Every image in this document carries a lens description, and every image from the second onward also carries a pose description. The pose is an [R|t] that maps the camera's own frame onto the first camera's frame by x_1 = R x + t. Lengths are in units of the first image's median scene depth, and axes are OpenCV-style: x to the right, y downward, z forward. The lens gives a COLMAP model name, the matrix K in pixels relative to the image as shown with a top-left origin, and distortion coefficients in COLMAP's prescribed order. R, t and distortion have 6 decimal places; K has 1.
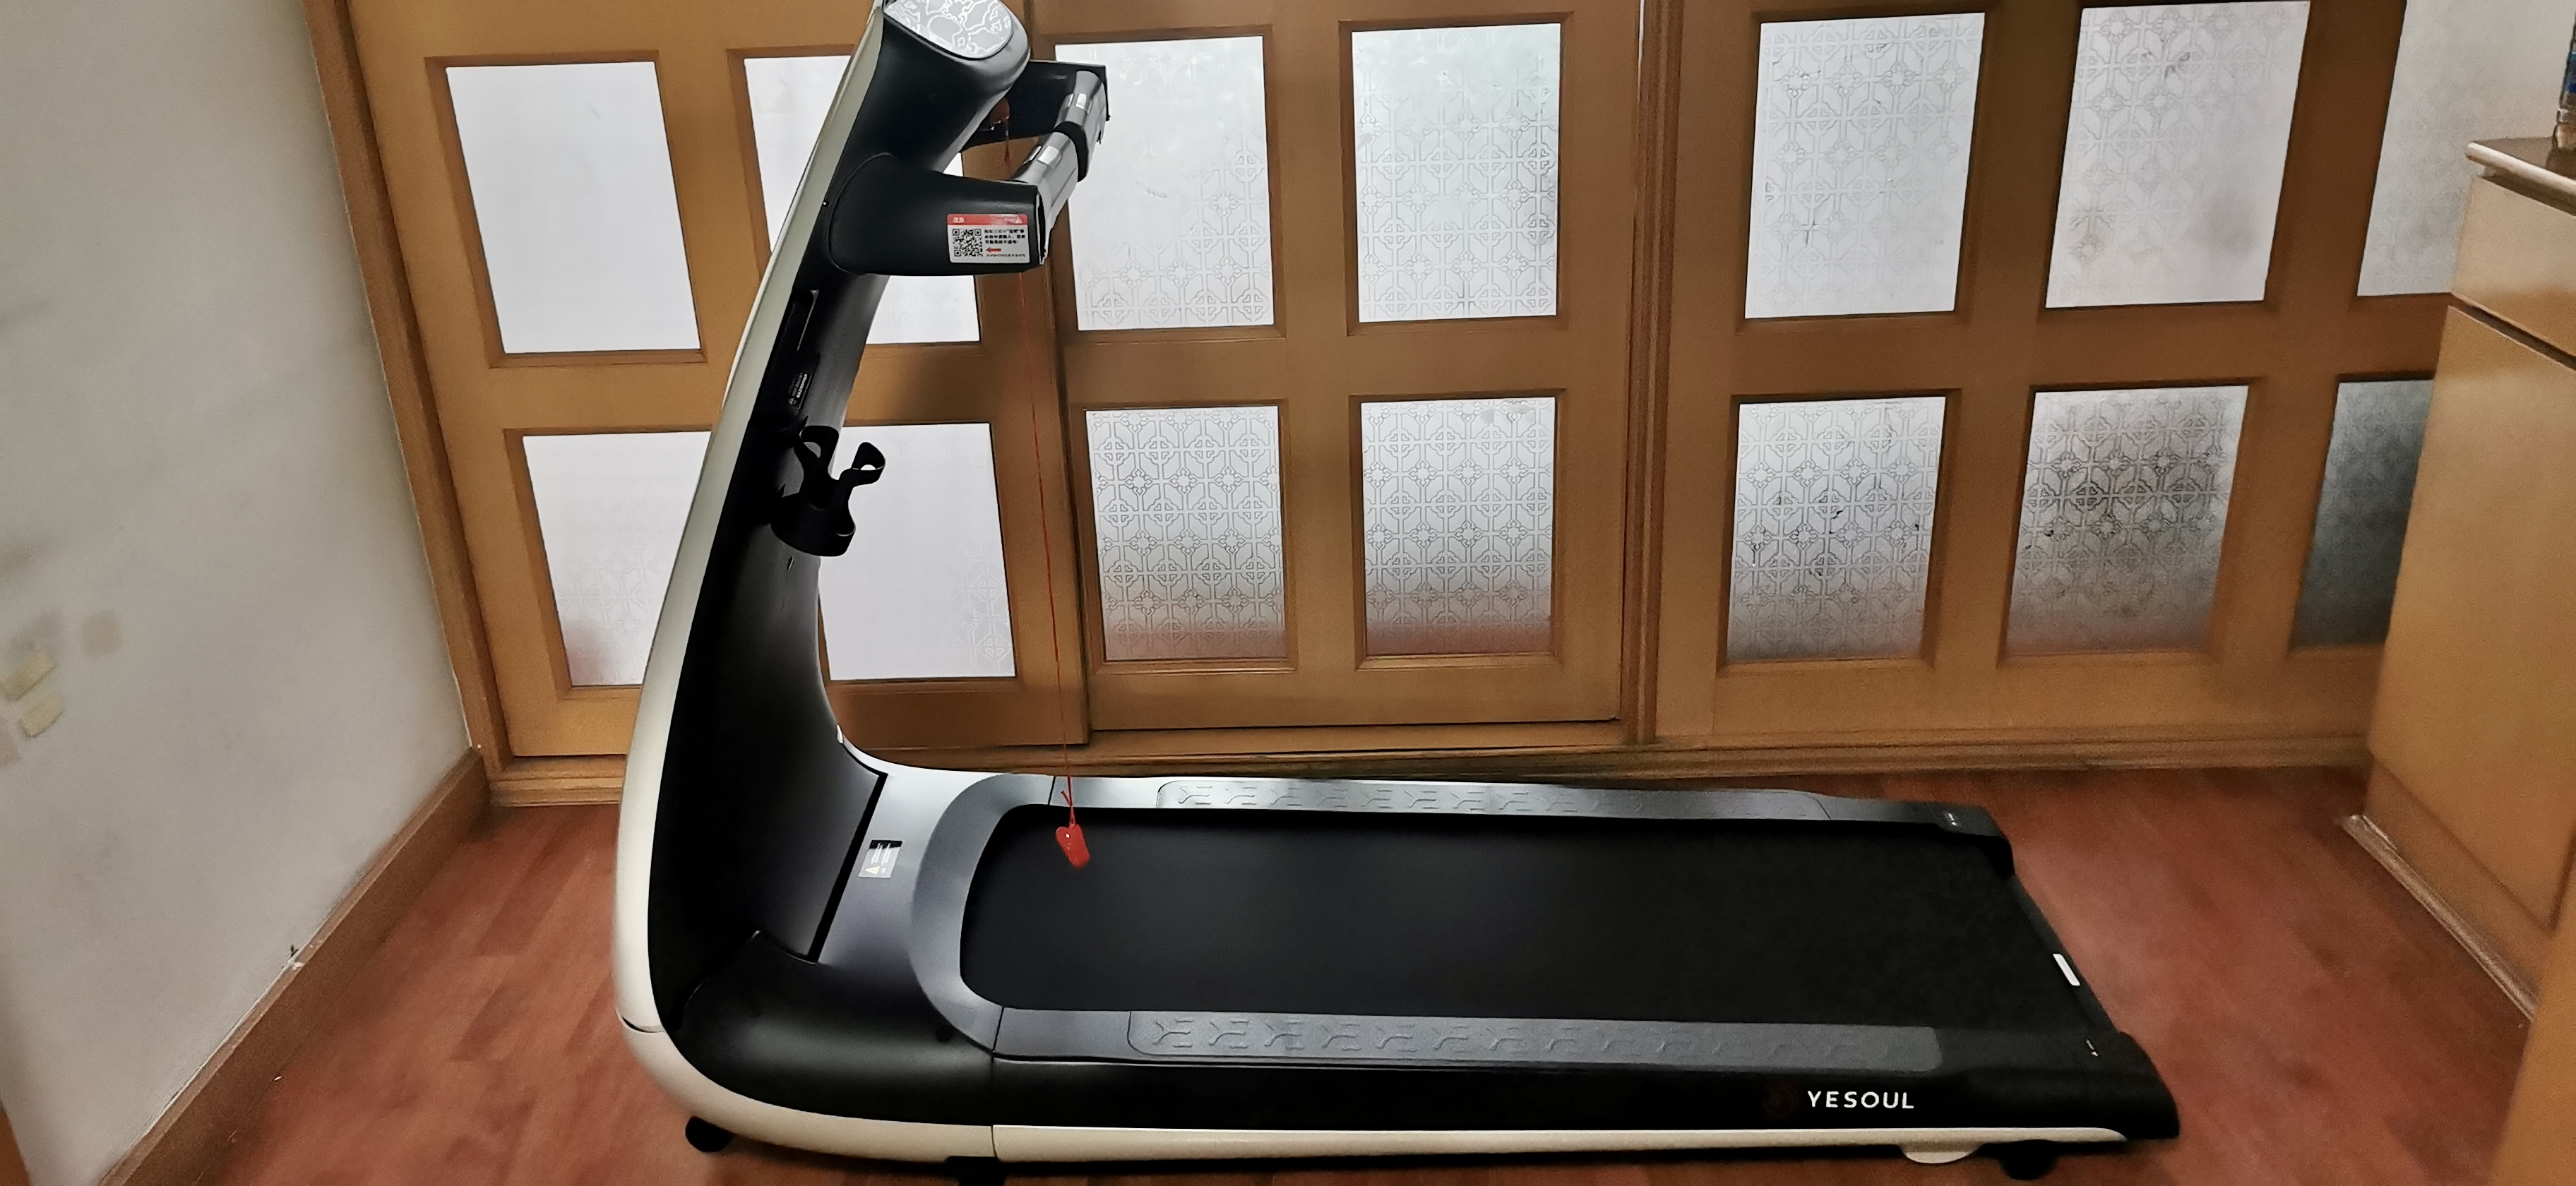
lens RADIAL K [[1956.4, 0, 1273.6], [0, 1956.4, 591.1], [0, 0, 1]] dist [-0.003954, -0.001363]
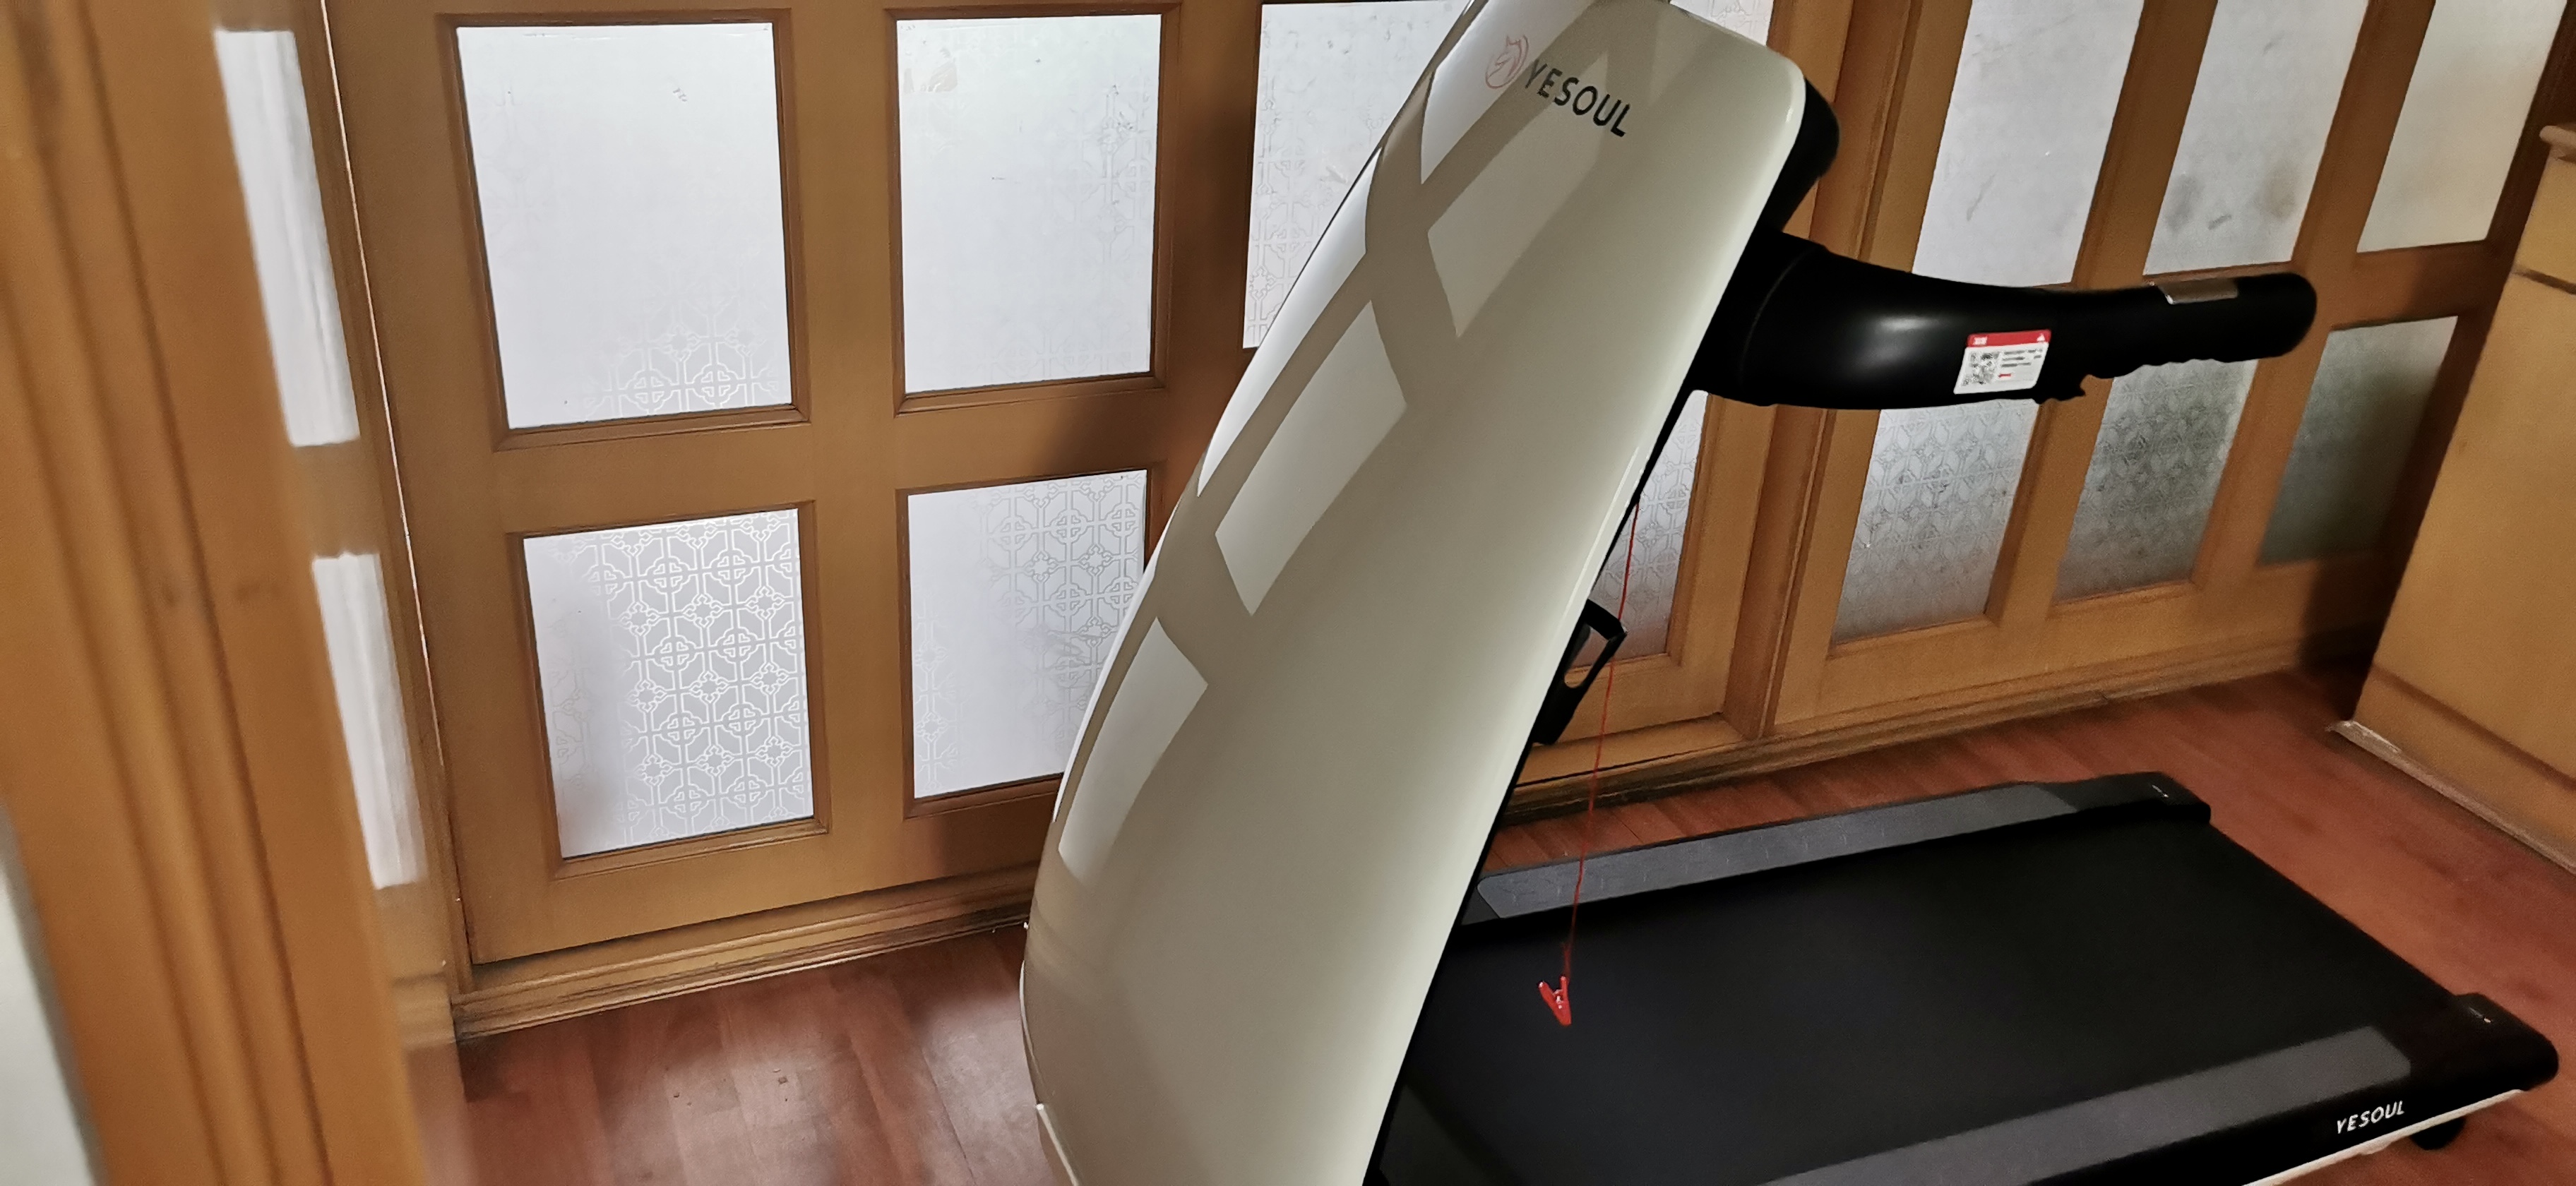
lens RADIAL K [[1956.4, 0, 1288.0], [0, 1956.4, 587.2], [0, 0, 1]] dist [-0.003954, -0.001363]
pose [[0.905728, -0.108443, 0.409753, -0.425730], [0.076193, 0.992625, 0.094283, -0.108130], [-0.416955, -0.054175, 0.907311, 0.235651]]
